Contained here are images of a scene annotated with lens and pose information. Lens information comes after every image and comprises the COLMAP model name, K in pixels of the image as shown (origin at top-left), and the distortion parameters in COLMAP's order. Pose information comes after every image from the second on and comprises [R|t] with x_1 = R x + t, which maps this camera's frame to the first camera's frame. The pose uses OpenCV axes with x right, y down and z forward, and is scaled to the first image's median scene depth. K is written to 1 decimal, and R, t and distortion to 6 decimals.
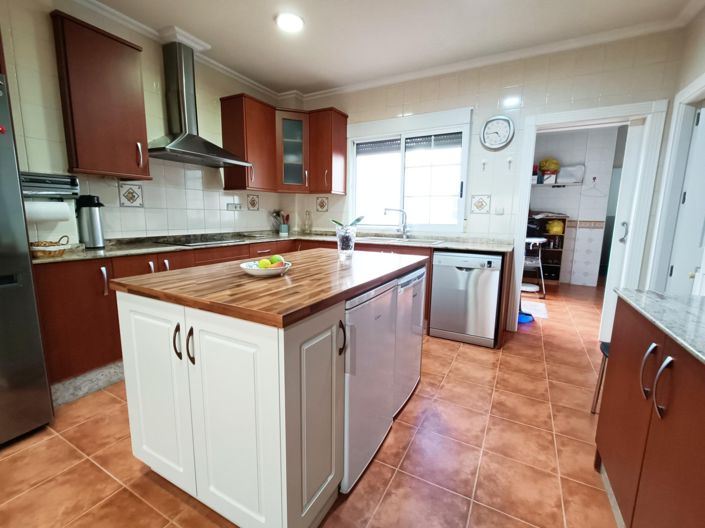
lens RADIAL K [[316.6, 0, 353.4], [0, 316.6, 263.2], [0, 0, 1]] dist [0.002805, -0.001835]
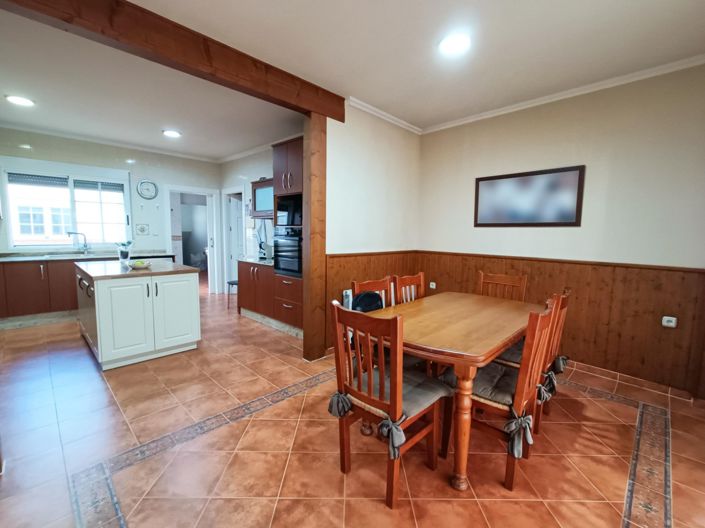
lens RADIAL K [[316.6, 0, 354.4], [0, 316.6, 264.5], [0, 0, 1]] dist [0.002805, -0.001835]
pose [[0.266467, -0.108246, 0.957746, -0.980031], [0.134384, 0.988140, 0.074293, 0.022746], [-0.954430, 0.108909, 0.277854, -0.540321]]
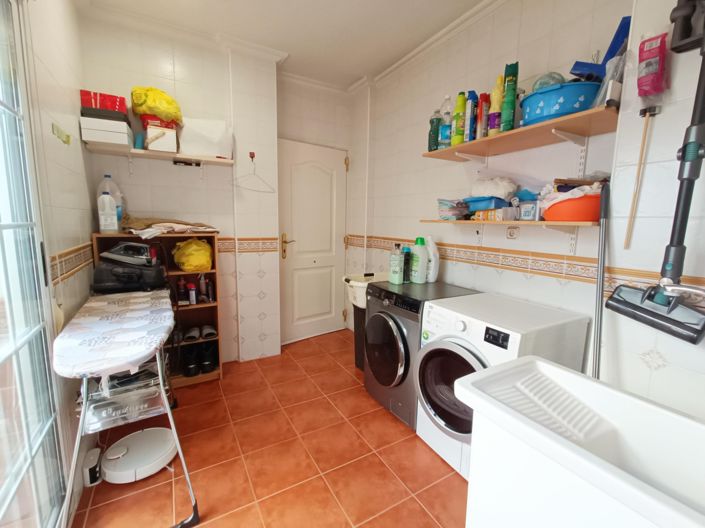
lens RADIAL K [[316.6, 0, 353.9], [0, 316.6, 265.5], [0, 0, 1]] dist [0.002805, -0.001835]
pose [[0.513025, -0.124493, 0.849298, 0.370539], [0.119400, 0.990158, 0.073017, -0.103013], [-0.850029, 0.063946, 0.522840, 0.574440]]
